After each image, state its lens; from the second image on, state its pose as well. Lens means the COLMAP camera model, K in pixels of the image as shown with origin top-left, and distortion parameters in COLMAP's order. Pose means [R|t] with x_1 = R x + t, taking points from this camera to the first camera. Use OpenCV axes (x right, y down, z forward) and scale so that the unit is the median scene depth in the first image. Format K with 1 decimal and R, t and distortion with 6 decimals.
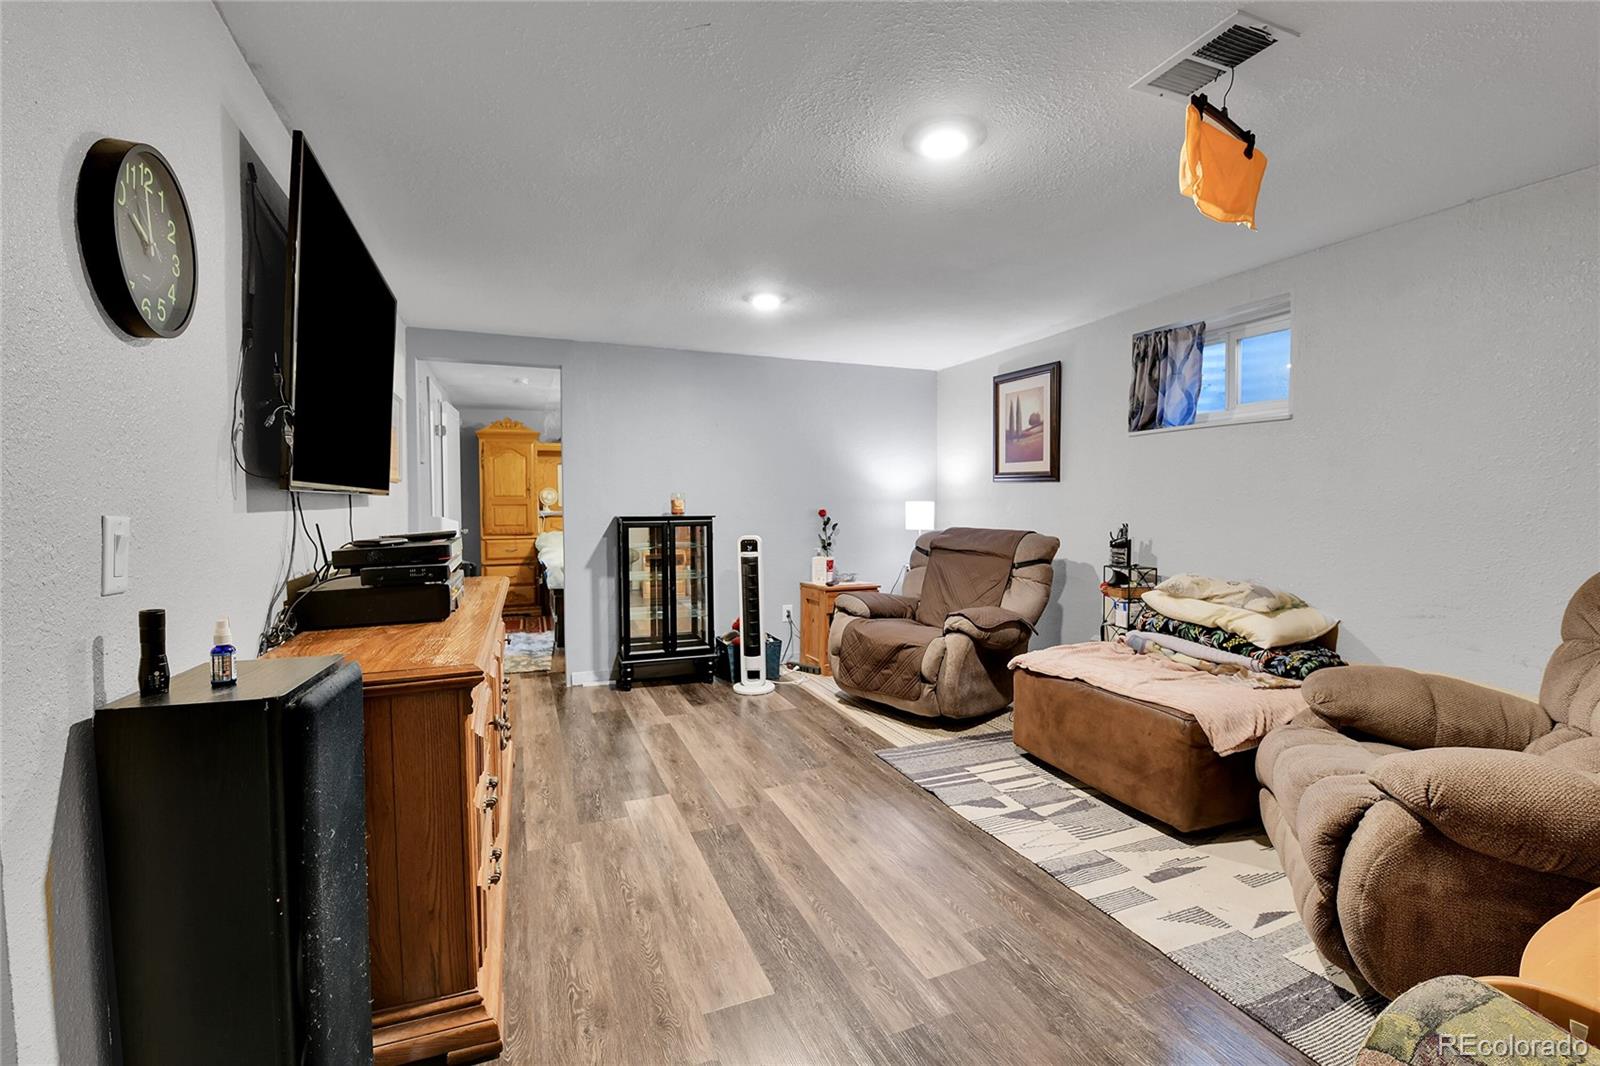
lens RADIAL K [[705.3, 0, 817.1], [0, 705.3, 520.2], [0, 0, 1]] dist [-0.002387, -0.012300]
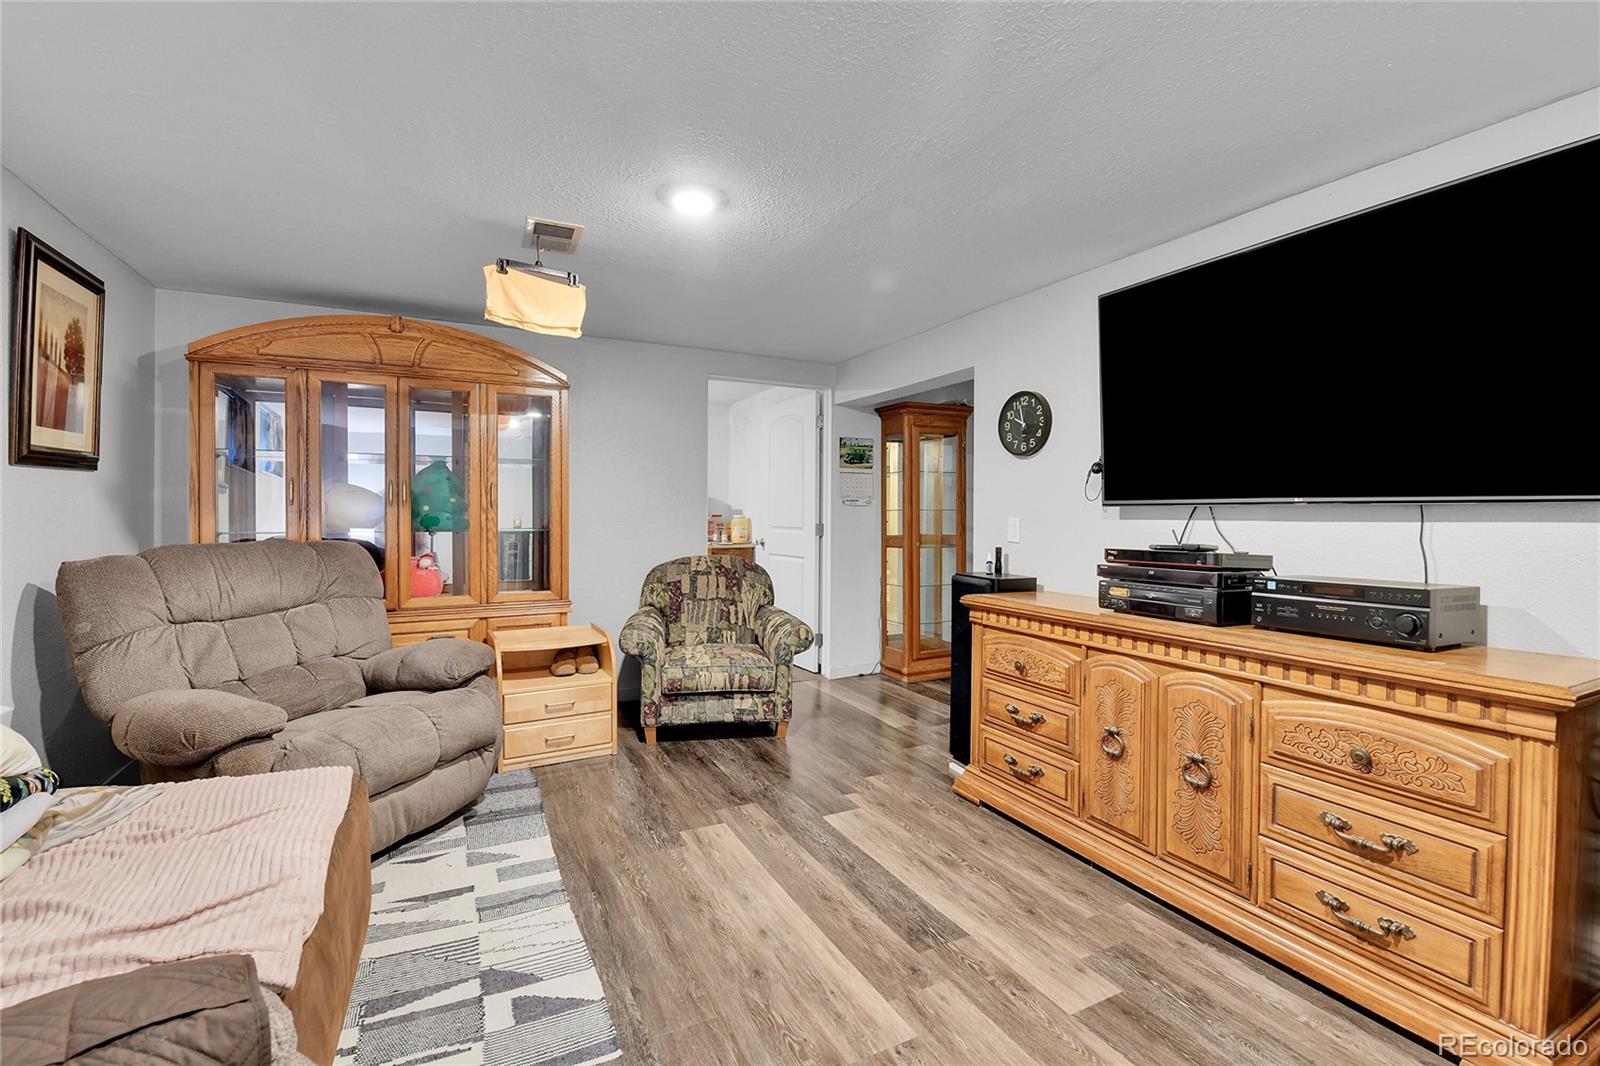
lens RADIAL K [[705.3, 0, 817.1], [0, 705.3, 520.2], [0, 0, 1]] dist [-0.002387, -0.012300]
pose [[-0.997159, -0.002777, -0.075277, 0.051247], [-0.005679, 0.999248, 0.038367, -0.048254], [0.075114, 0.038686, -0.996424, 1.758963]]
